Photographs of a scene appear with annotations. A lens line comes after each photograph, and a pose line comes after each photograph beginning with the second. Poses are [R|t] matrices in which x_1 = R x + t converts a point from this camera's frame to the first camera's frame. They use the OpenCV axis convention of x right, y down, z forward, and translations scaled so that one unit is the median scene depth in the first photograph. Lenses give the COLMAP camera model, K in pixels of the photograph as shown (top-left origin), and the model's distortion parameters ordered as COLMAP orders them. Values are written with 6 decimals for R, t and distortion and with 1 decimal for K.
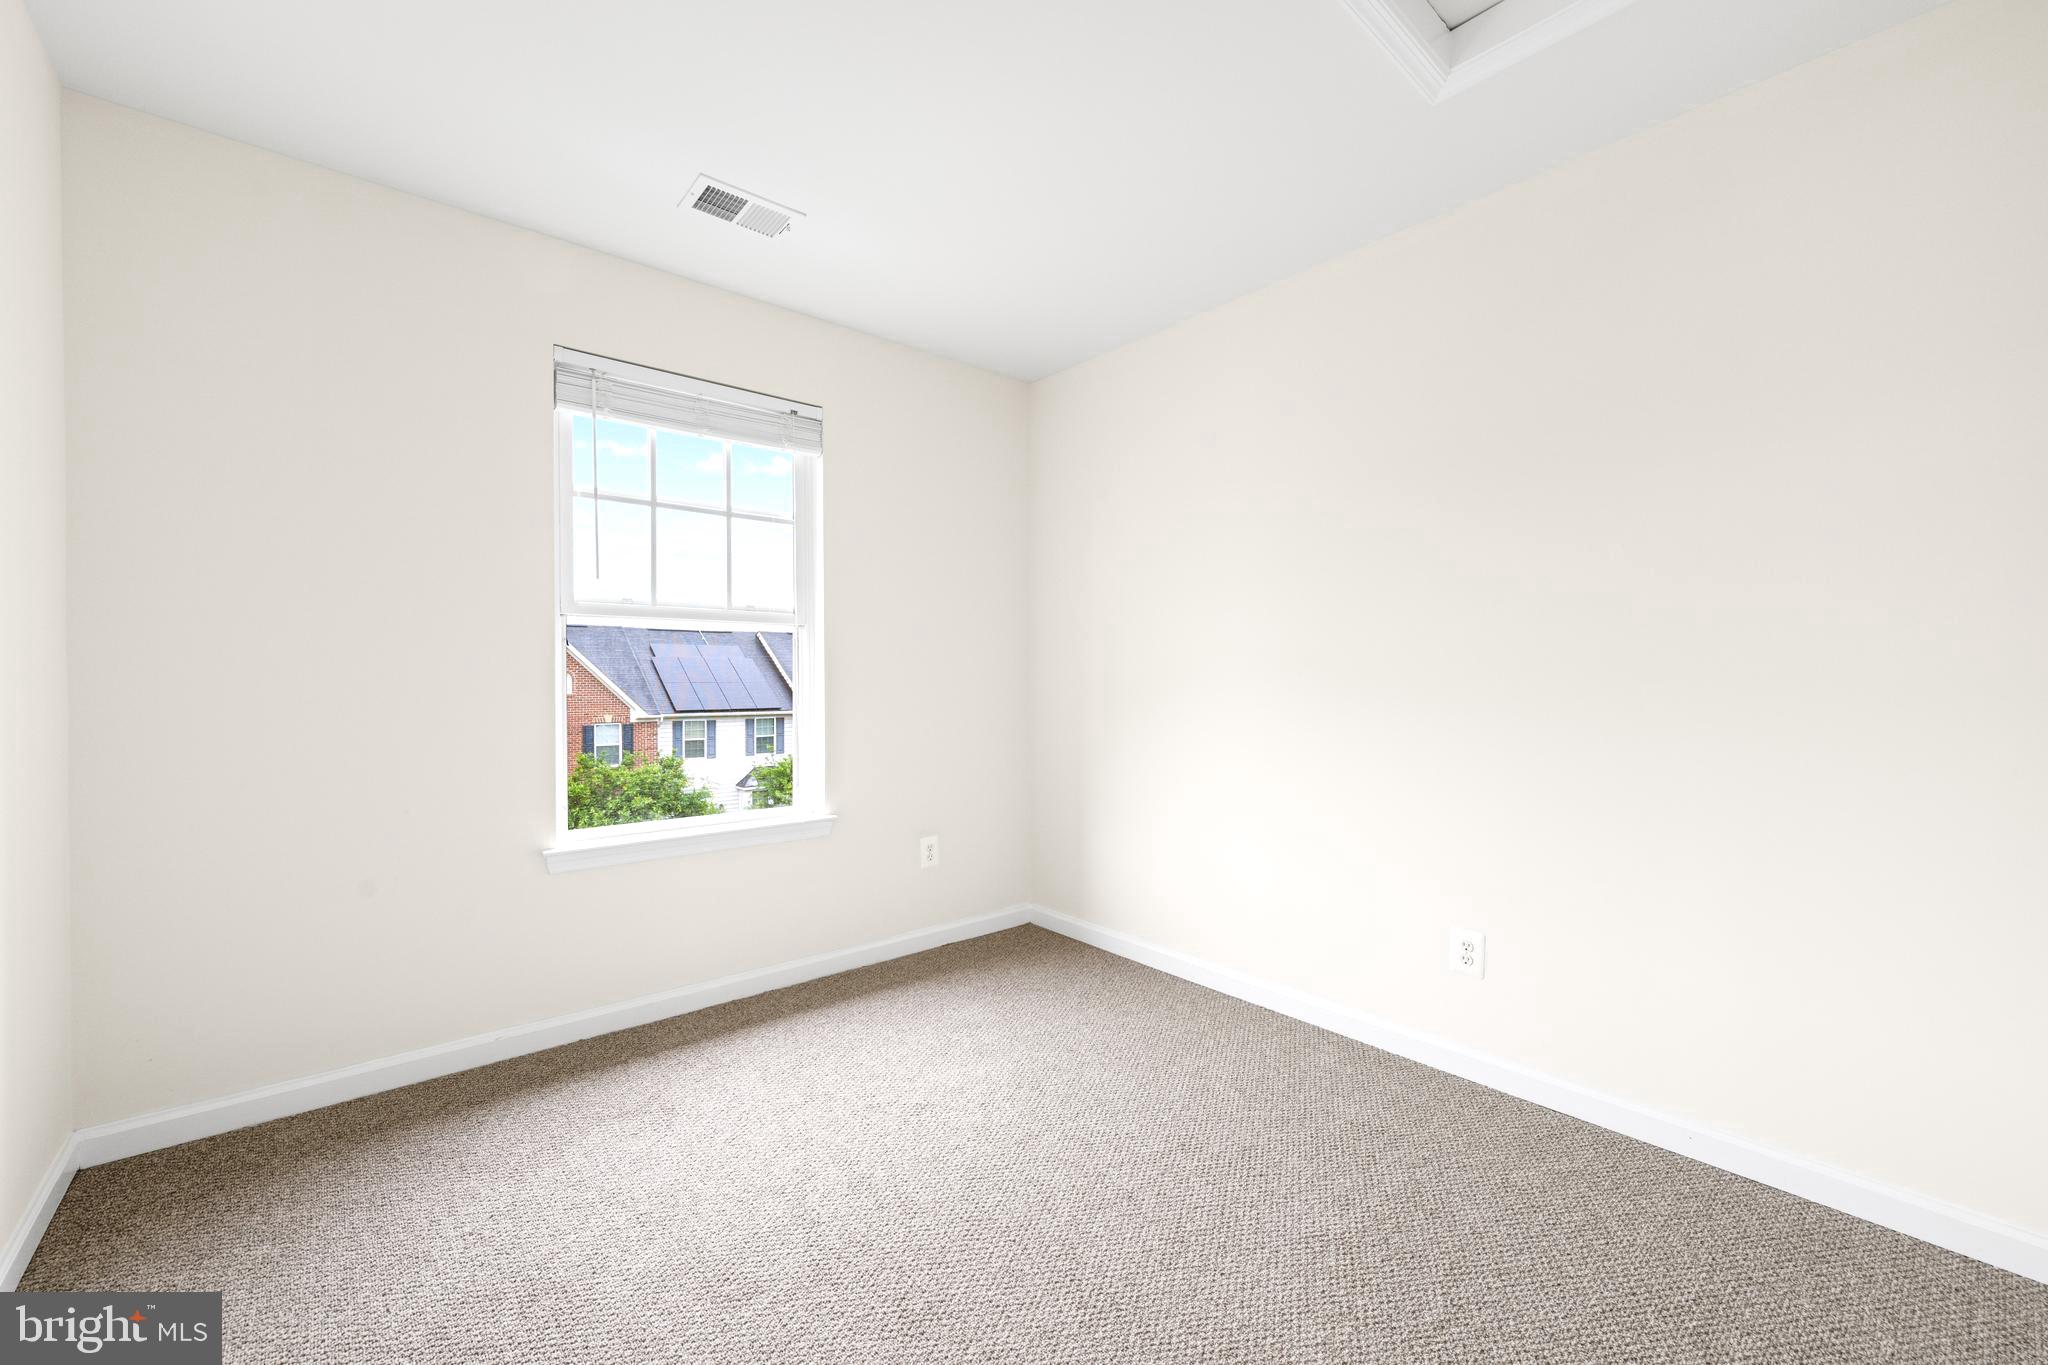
lens RADIAL K [[781.1, 0, 1024.0], [0, 781.1, 682.5], [0, 0, 1]] dist [-0.000619, -0.000018]
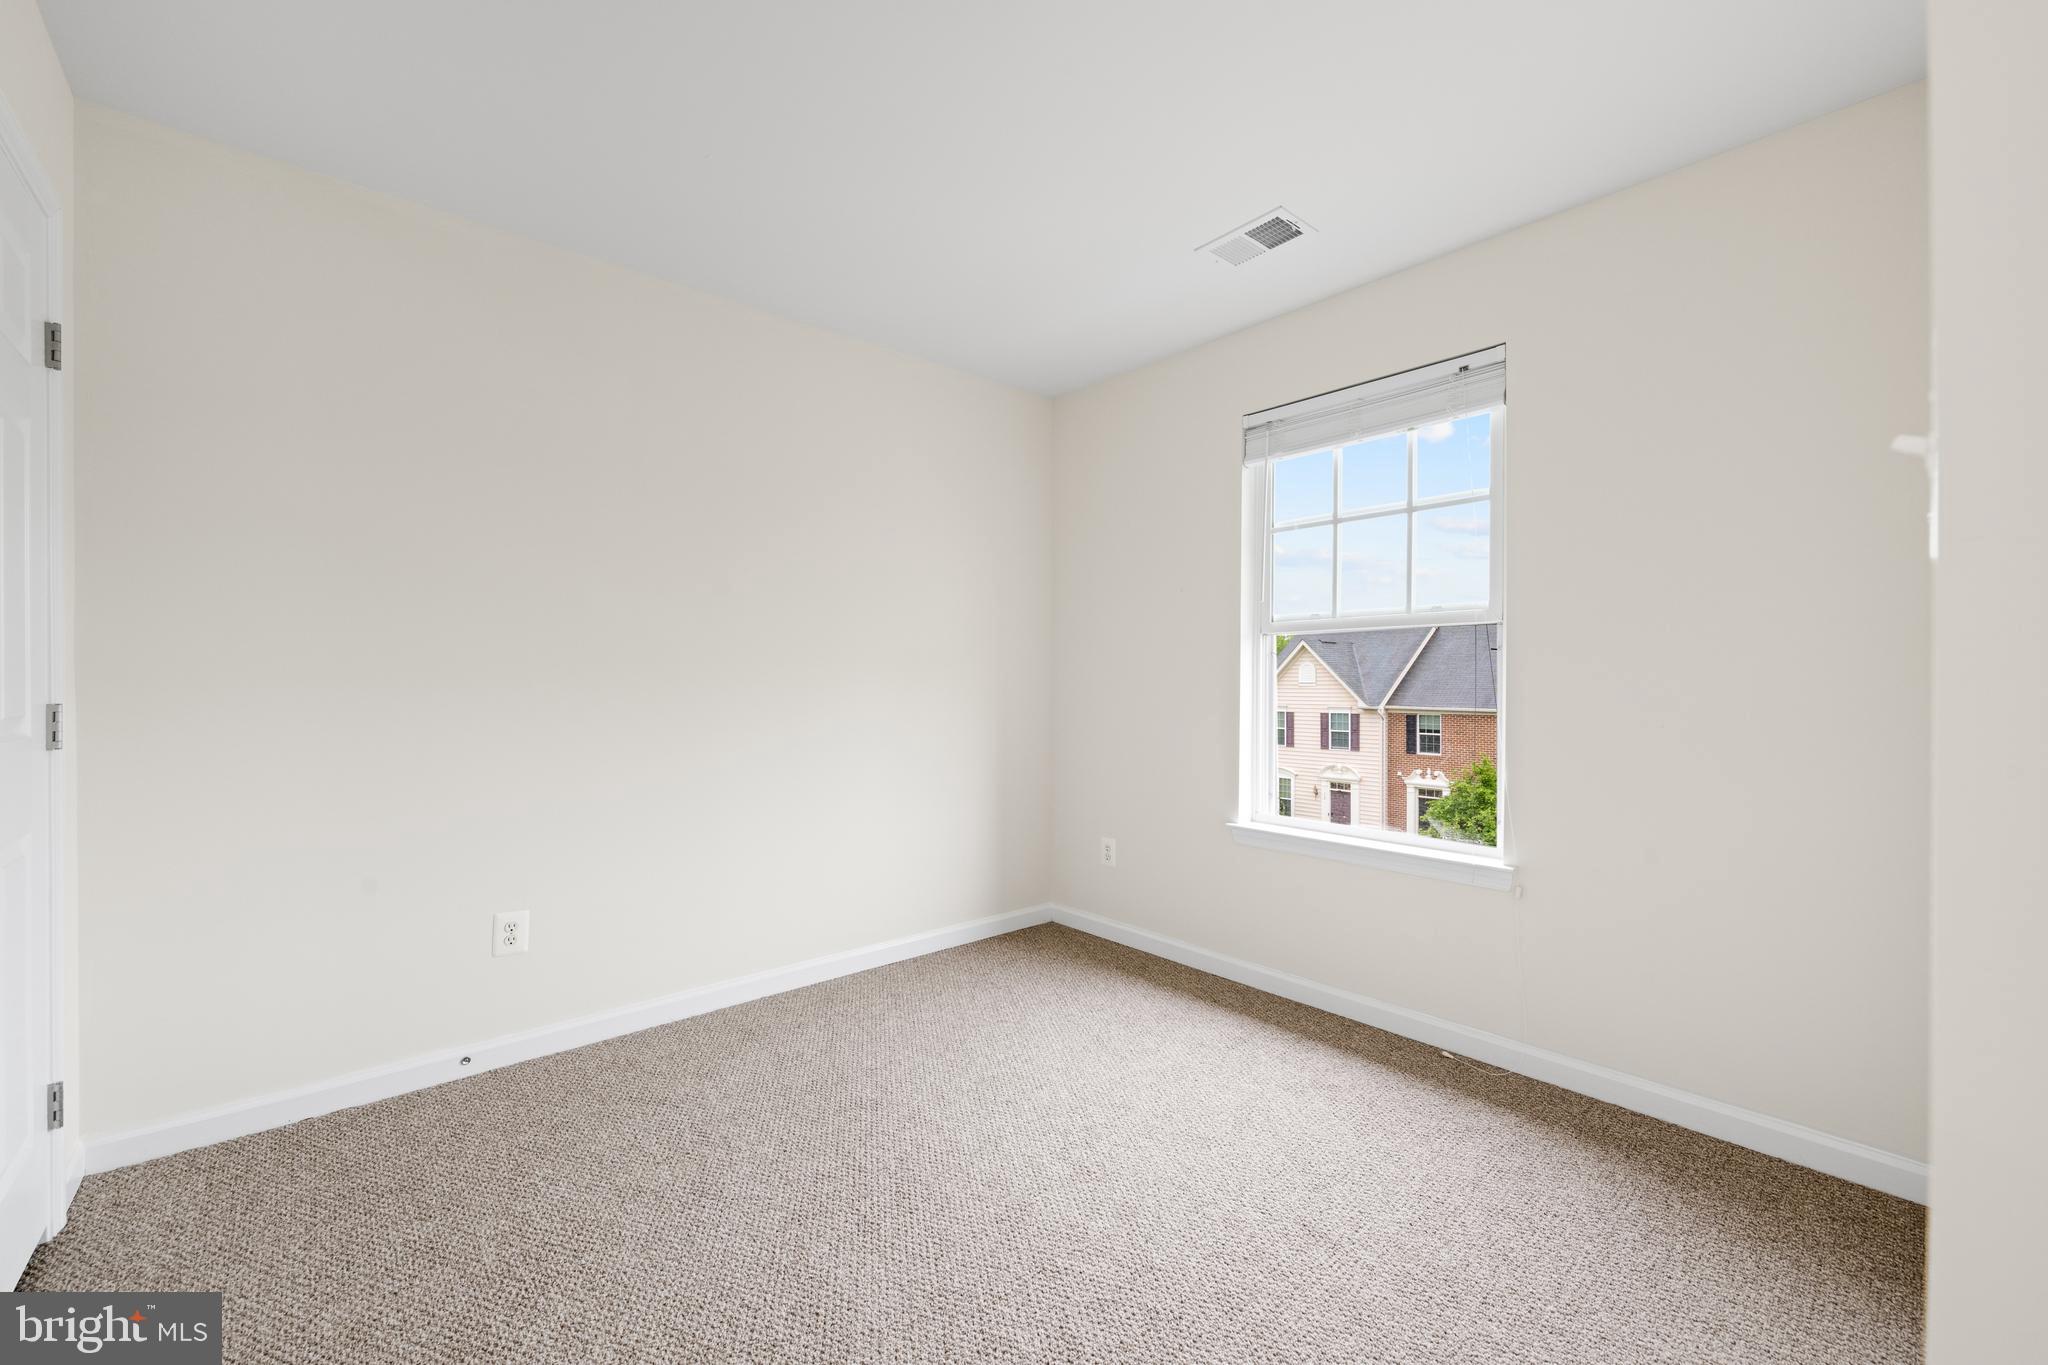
lens RADIAL K [[826.0, 0, 1018.1], [0, 826.0, 695.6], [0, 0, 1]] dist [0.029203, -0.000046]
pose [[0.066051, 0.012010, -0.997744, 0.618279], [-0.009959, 0.999886, 0.011376, -0.002713], [0.997767, 0.009185, 0.066163, 0.508358]]
